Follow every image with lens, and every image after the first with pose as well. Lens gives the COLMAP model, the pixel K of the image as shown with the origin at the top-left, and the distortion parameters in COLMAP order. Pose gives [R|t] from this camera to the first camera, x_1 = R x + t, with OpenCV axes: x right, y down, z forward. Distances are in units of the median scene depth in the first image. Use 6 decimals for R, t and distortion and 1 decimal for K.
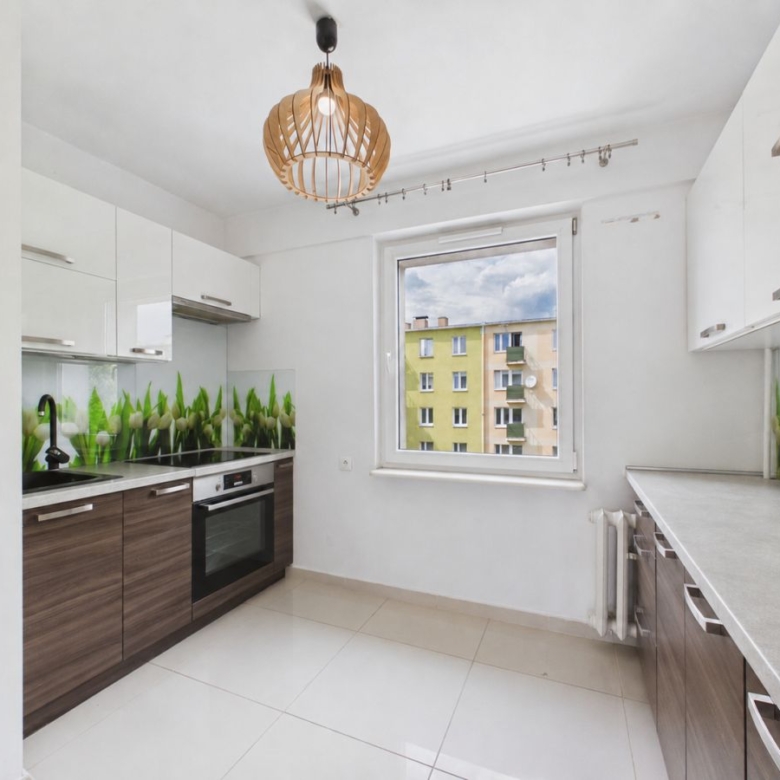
lens RADIAL K [[427.0, 0, 382.5], [0, 427.0, 396.3], [0, 0, 1]] dist [-0.000845, 0.000113]
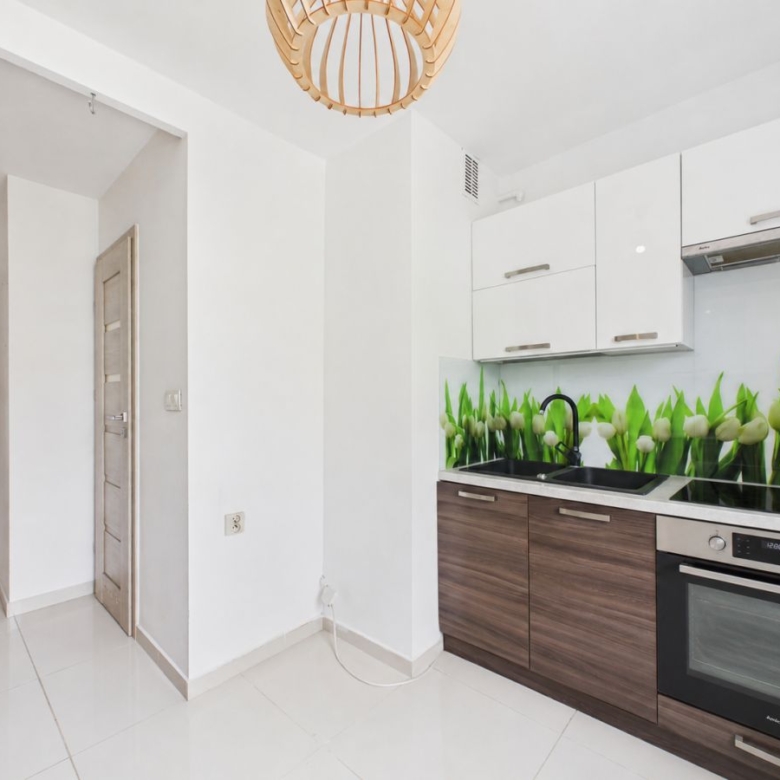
lens RADIAL K [[427.0, 0, 382.5], [0, 427.0, 396.3], [0, 0, 1]] dist [-0.000845, 0.000113]
pose [[-0.302666, -0.007734, -0.953065, 0.282745], [0.009957, 0.999887, -0.011276, 0.006740], [0.953045, -0.012902, -0.302555, 0.681952]]
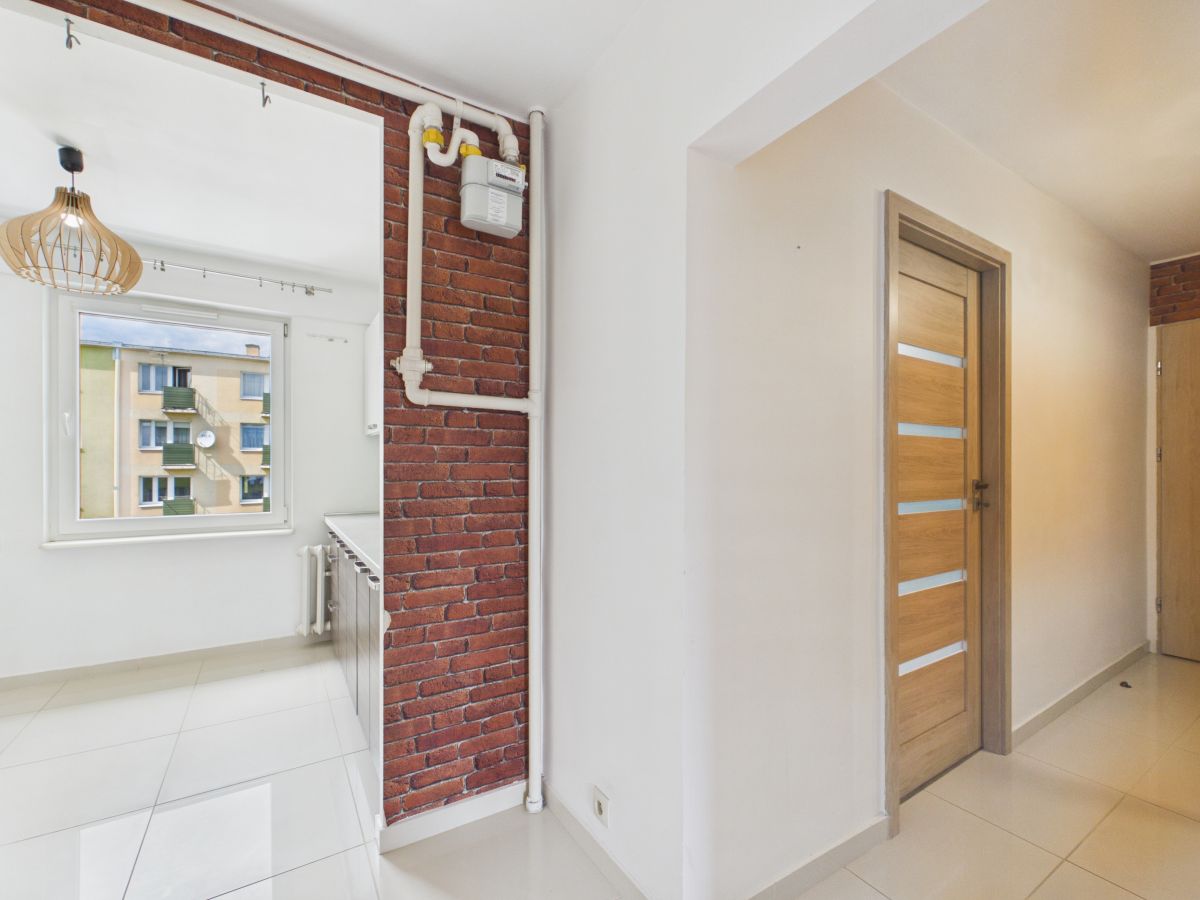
lens RADIAL K [[524.5, 0, 603.3], [0, 524.5, 466.5], [0, 0, 1]] dist [0.000598, 0.000070]
pose [[0.551247, -0.000650, 0.834342, -0.329280], [-0.008482, 0.999944, 0.006384, -0.005849], [-0.834299, -0.010596, 0.551210, -0.649632]]
